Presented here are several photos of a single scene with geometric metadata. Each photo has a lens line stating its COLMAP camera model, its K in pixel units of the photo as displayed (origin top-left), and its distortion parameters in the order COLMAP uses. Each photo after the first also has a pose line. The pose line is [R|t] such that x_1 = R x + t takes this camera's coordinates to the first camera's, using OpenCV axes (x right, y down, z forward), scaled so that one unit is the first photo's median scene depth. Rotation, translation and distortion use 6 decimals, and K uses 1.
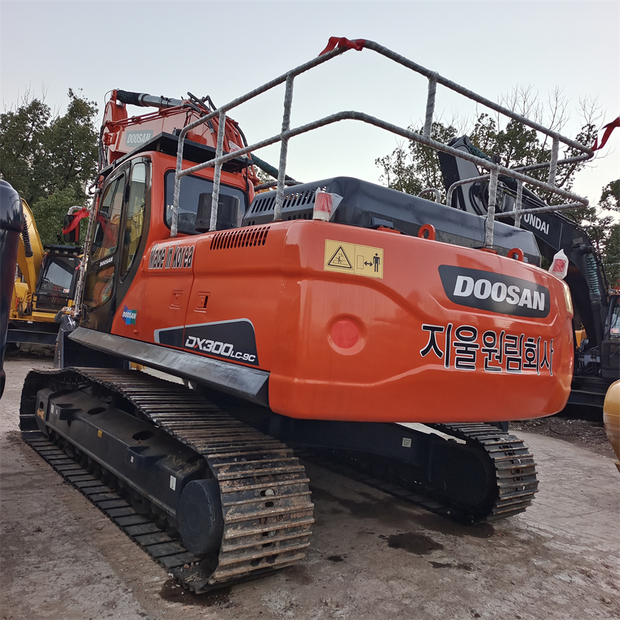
lens RADIAL K [[540.9, 0, 308.2], [0, 540.9, 319.3], [0, 0, 1]] dist [0.034921, -0.003290]
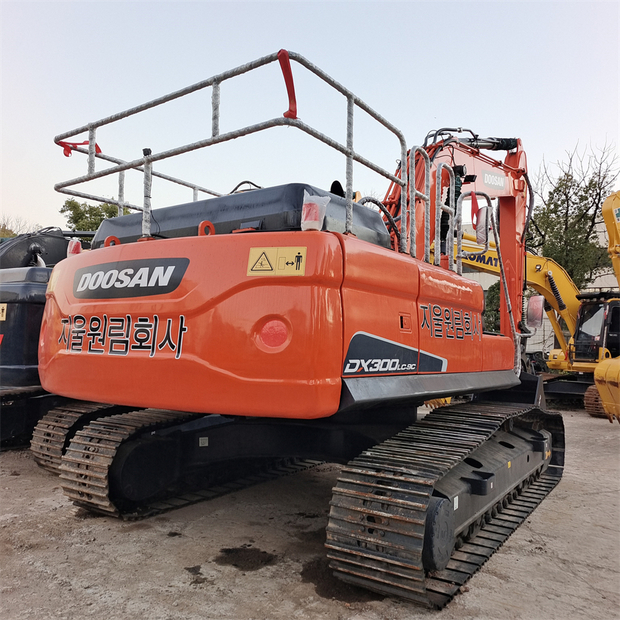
lens RADIAL K [[564.1, 0, 309.8], [0, 564.1, 305.4], [0, 0, 1]] dist [0.038267, -0.000715]
pose [[0.314811, -0.149842, -0.937252, 1.416103], [0.033113, 0.988593, -0.146927, 0.166065], [0.948577, 0.015219, 0.316182, 0.958286]]
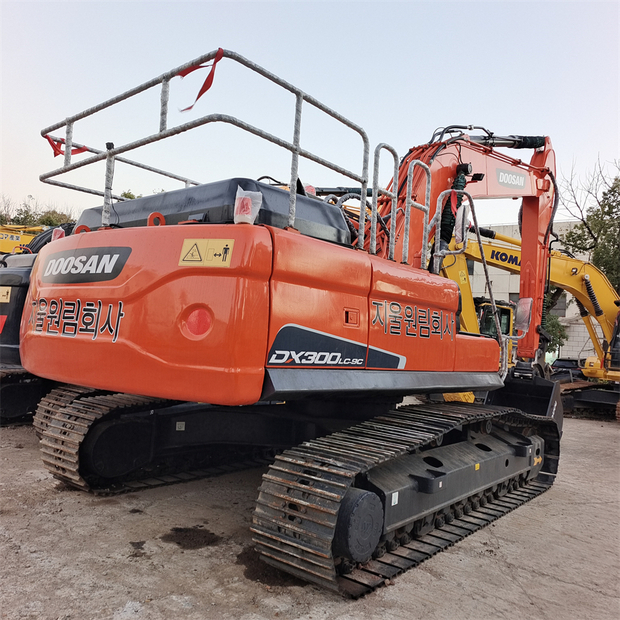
lens RADIAL K [[564.1, 0, 309.8], [0, 564.1, 305.4], [0, 0, 1]] dist [0.038267, -0.000715]
pose [[0.230501, -0.133139, -0.963921, 1.496848], [-0.018043, 0.989840, -0.141033, 0.178079], [0.972905, 0.049901, 0.225757, 1.151323]]
